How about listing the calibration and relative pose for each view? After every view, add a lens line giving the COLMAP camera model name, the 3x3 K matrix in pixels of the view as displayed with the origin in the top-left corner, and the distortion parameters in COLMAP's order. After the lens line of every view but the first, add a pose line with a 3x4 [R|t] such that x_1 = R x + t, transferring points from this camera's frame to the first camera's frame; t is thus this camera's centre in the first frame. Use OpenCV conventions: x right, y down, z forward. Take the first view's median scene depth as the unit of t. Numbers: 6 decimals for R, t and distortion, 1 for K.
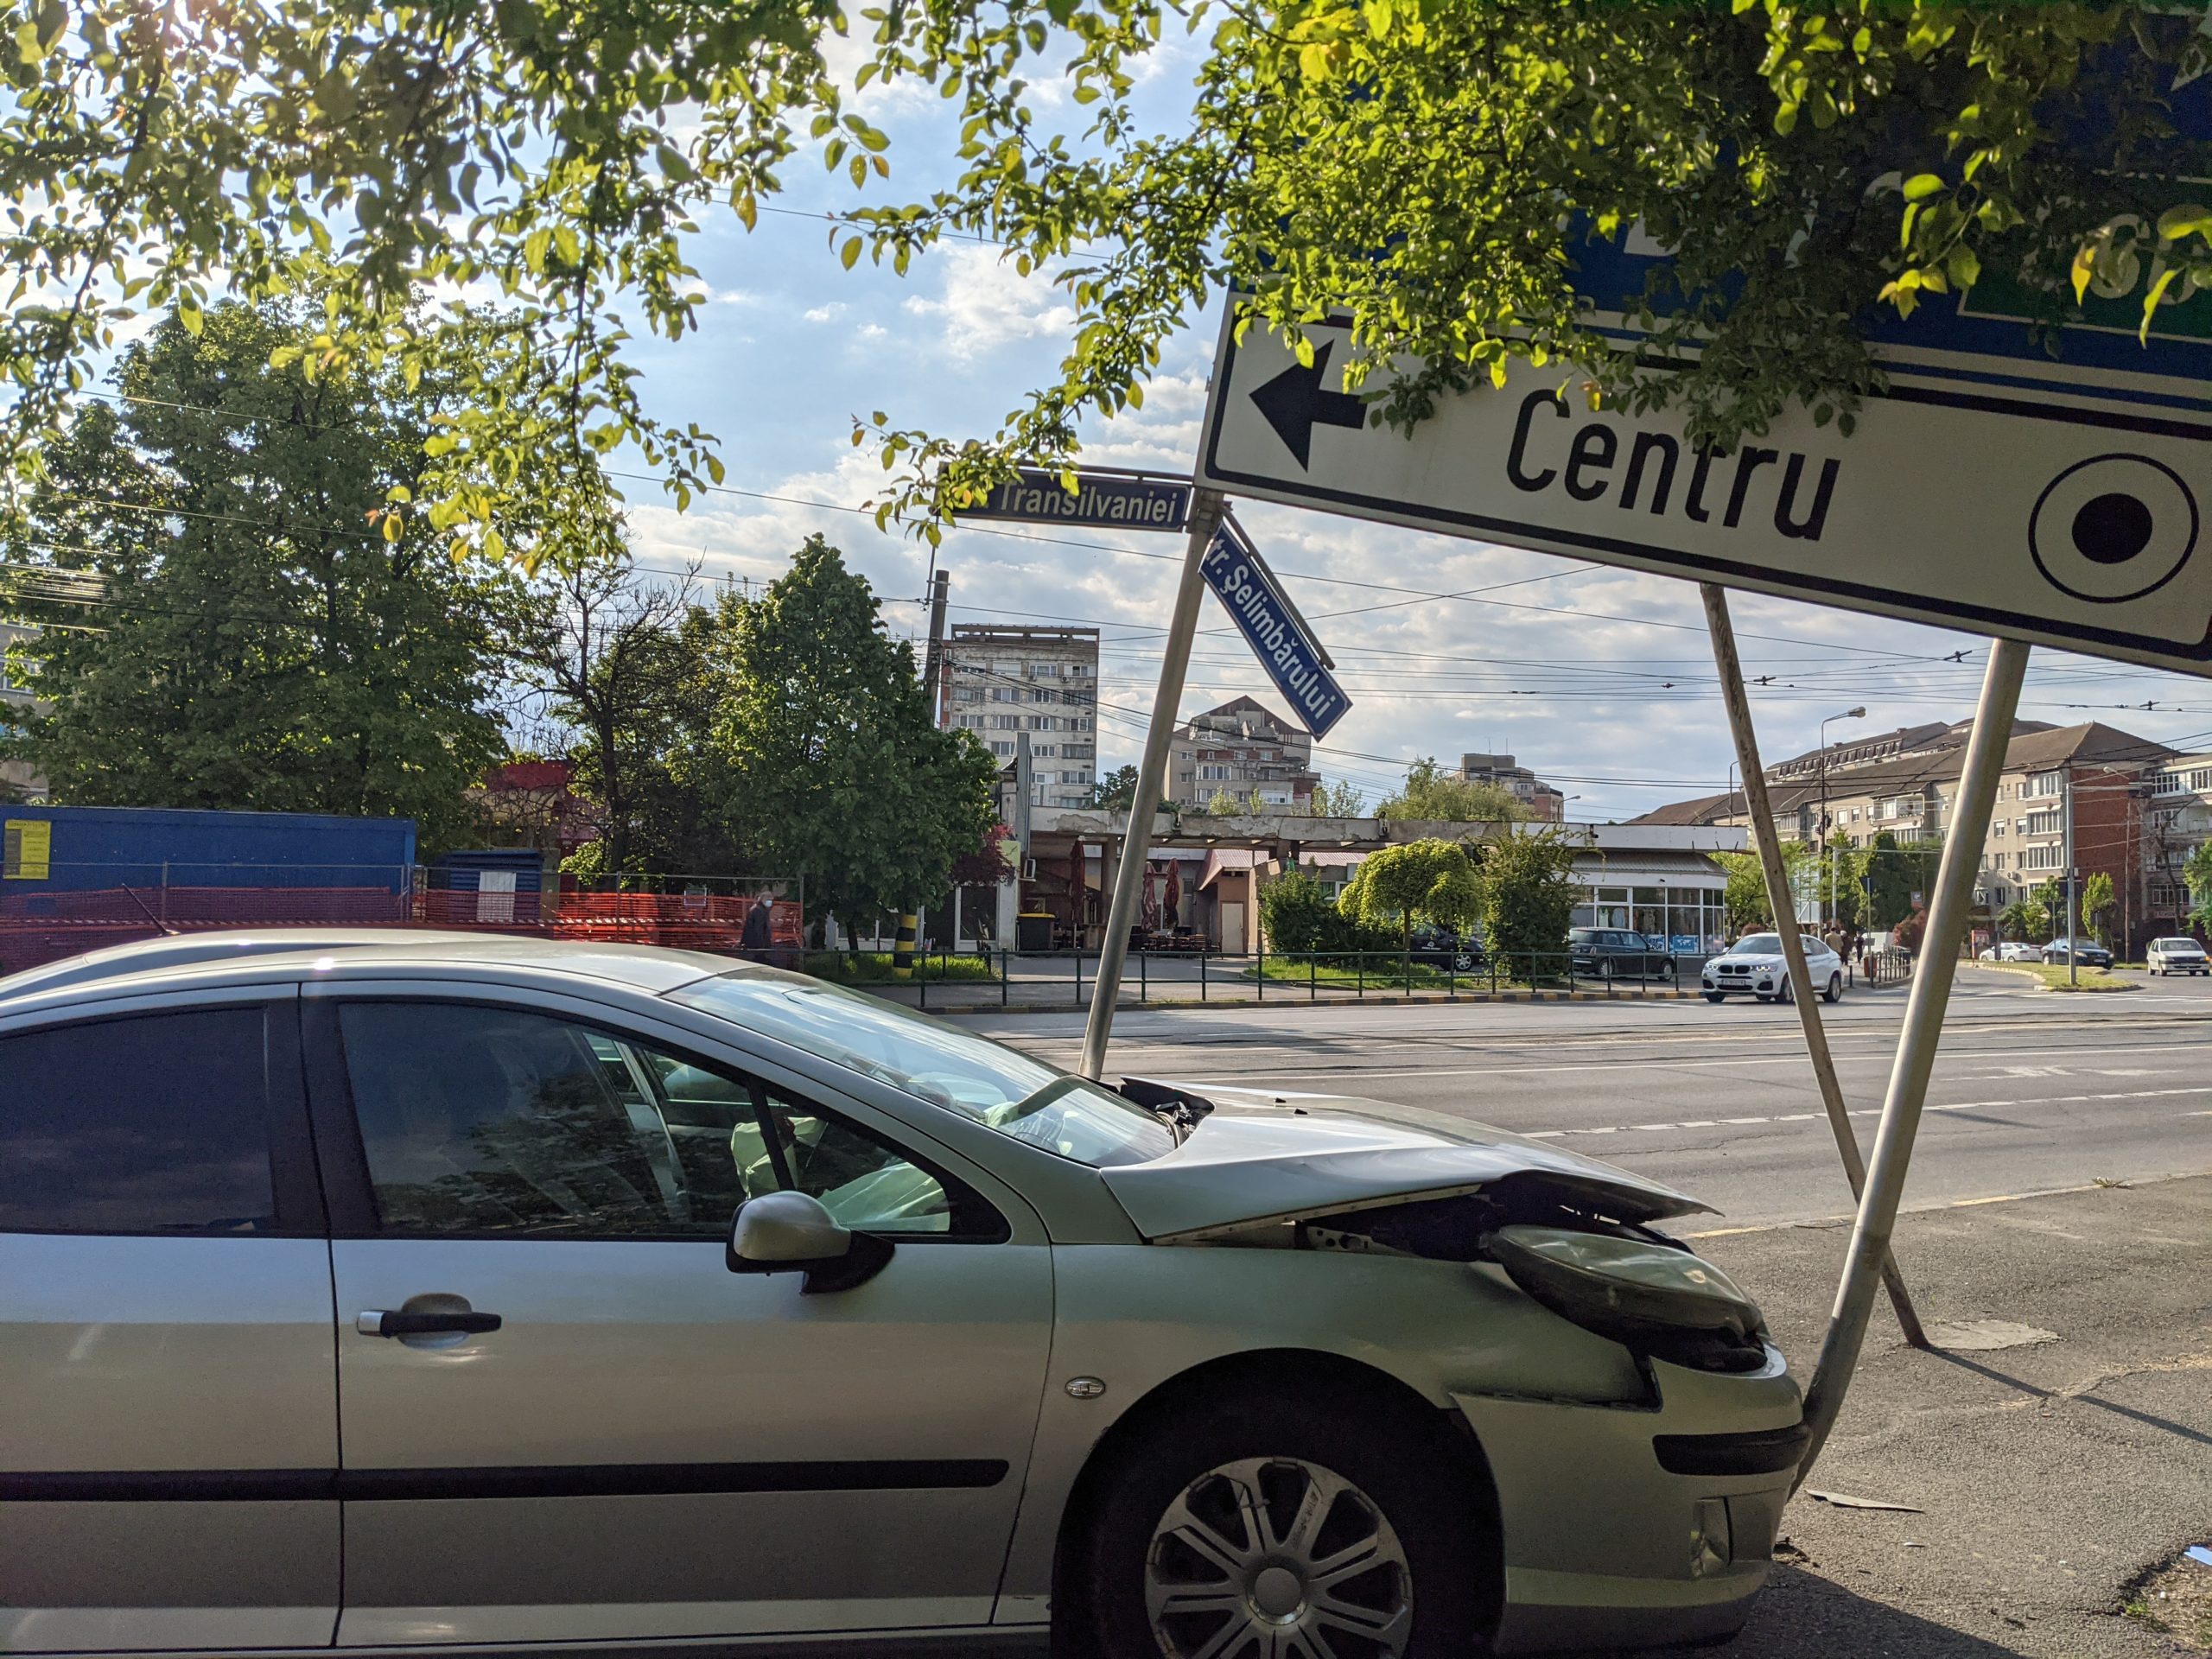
lens RADIAL K [[1808.6, 0, 1140.6], [0, 1808.6, 862.3], [0, 0, 1]] dist [0.117587, -0.211621]
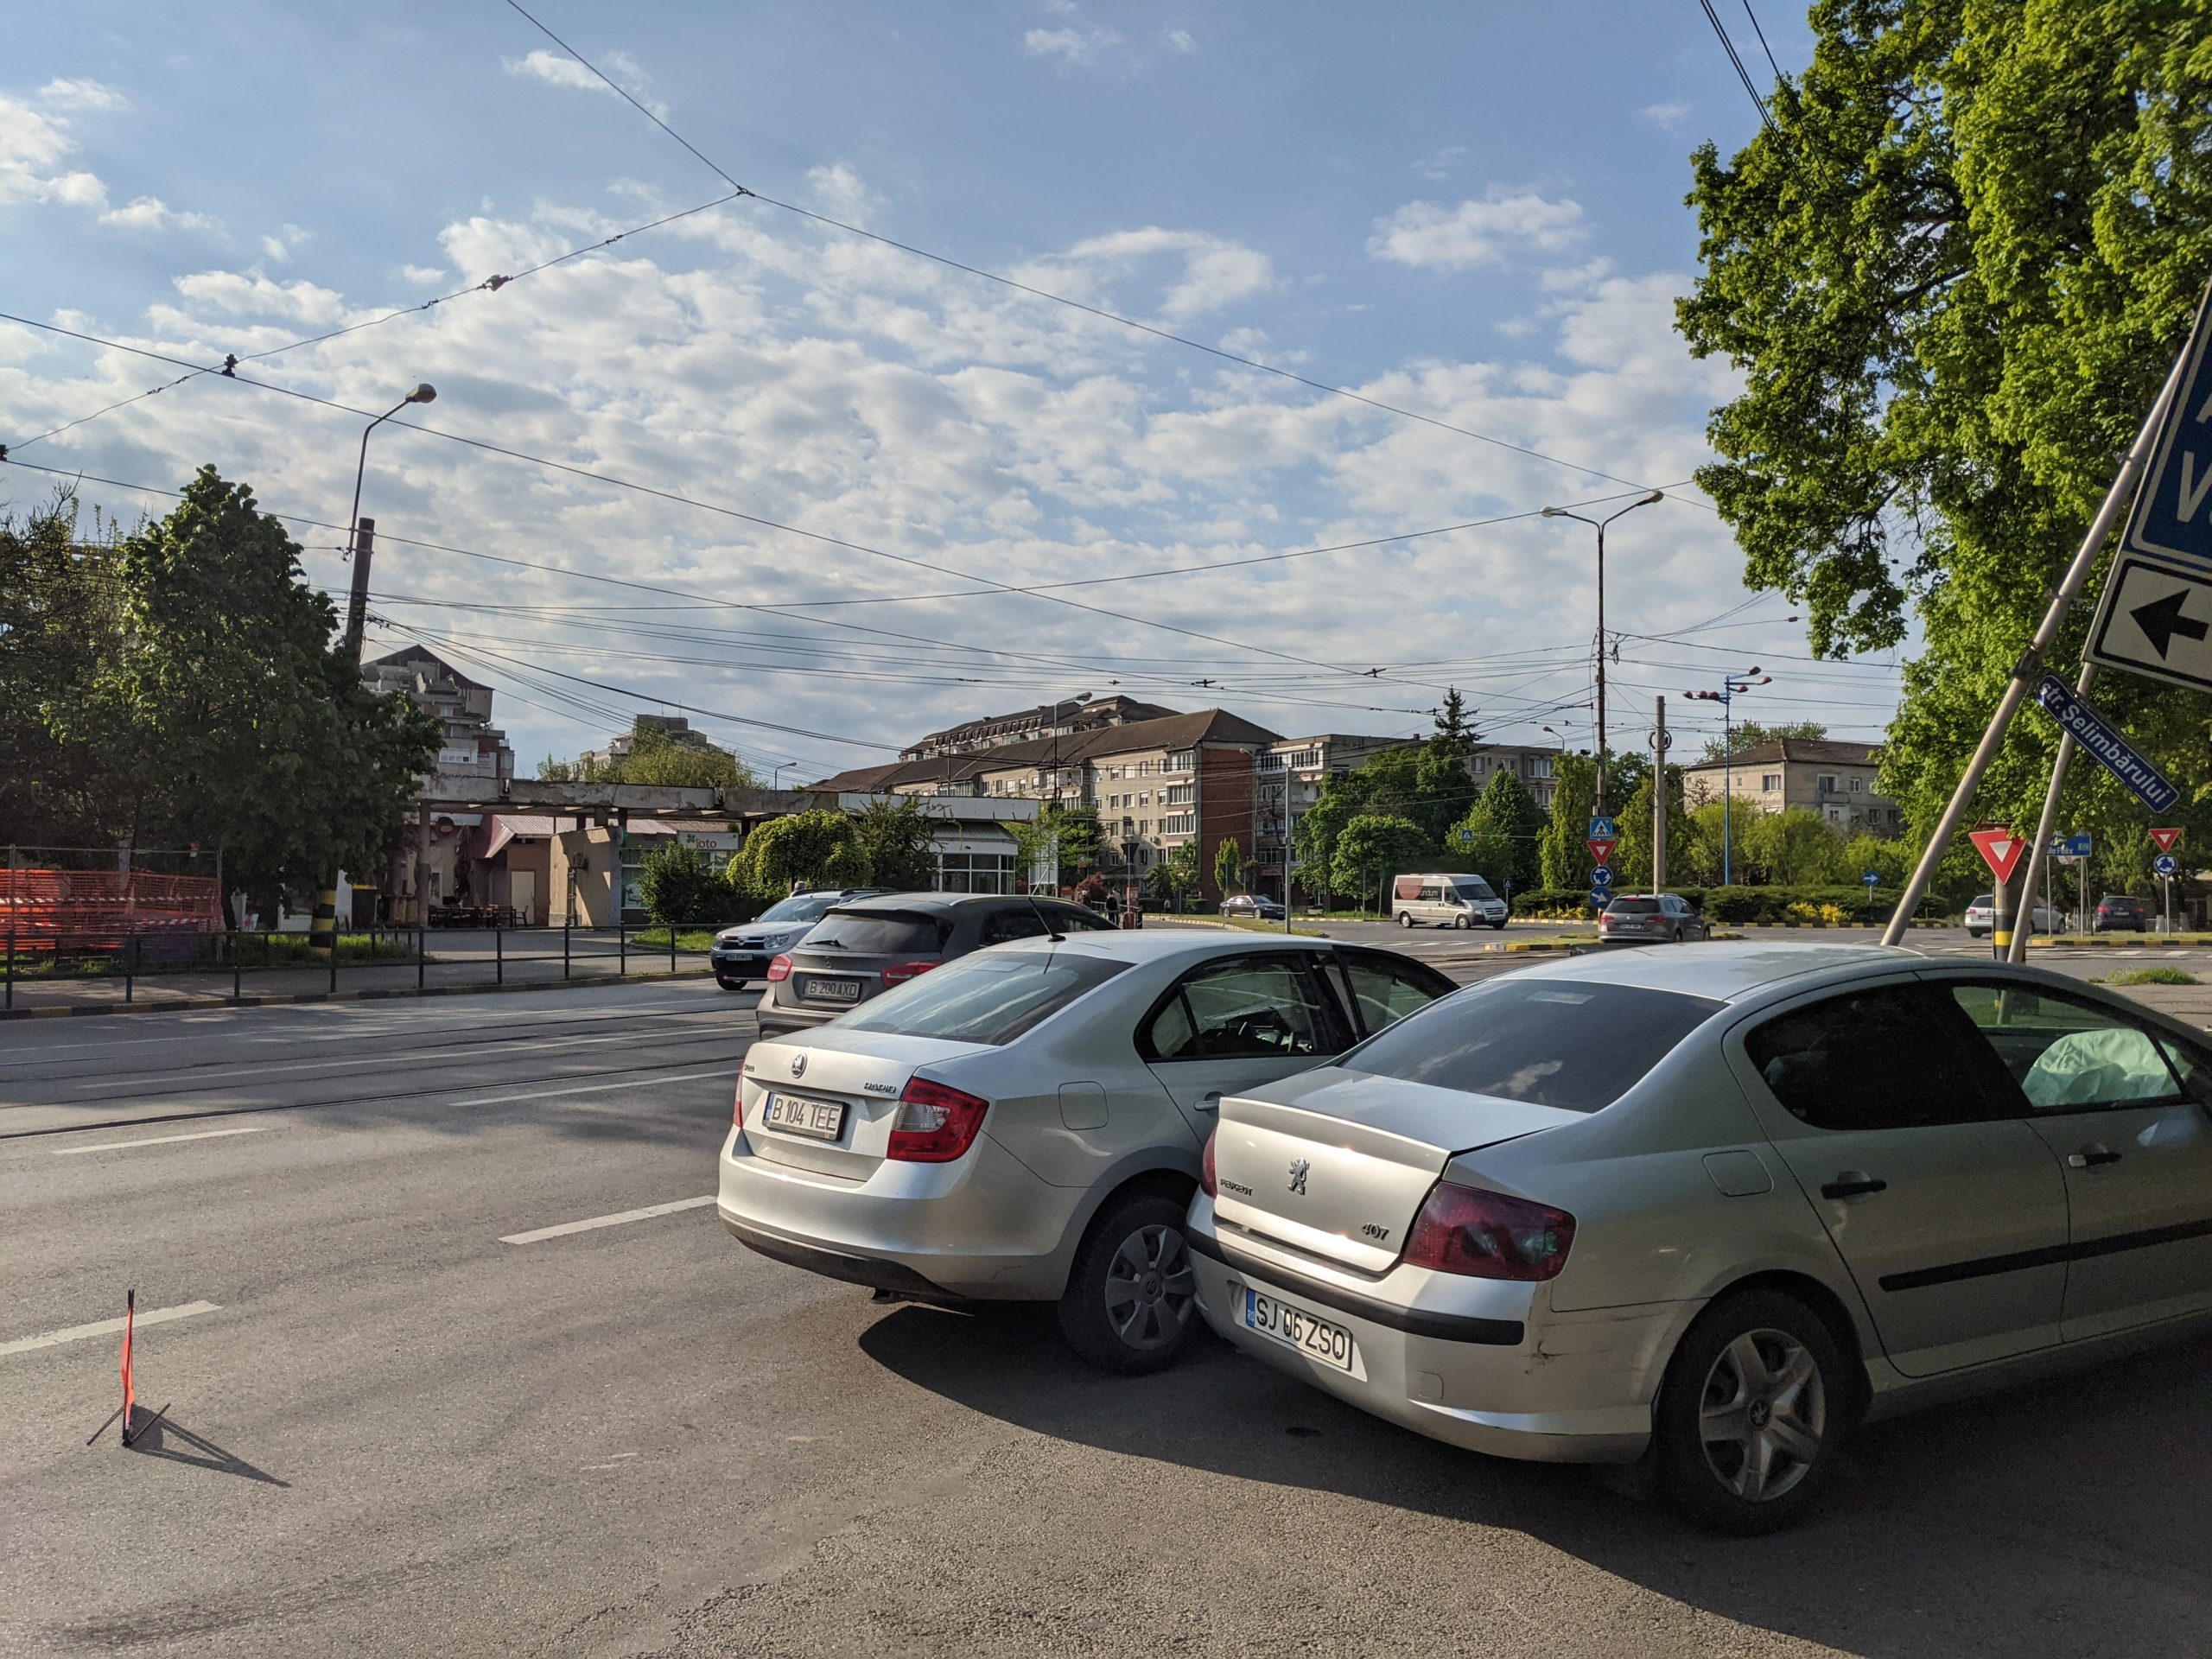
lens RADIAL K [[1808.6, 0, 1140.6], [0, 1808.6, 862.3], [0, 0, 1]] dist [0.117587, -0.211621]
pose [[0.889150, -0.005953, 0.457578, -0.111637], [-0.003763, 0.999786, 0.020318, -0.003433], [-0.457601, -0.019787, 0.888937, -0.009660]]
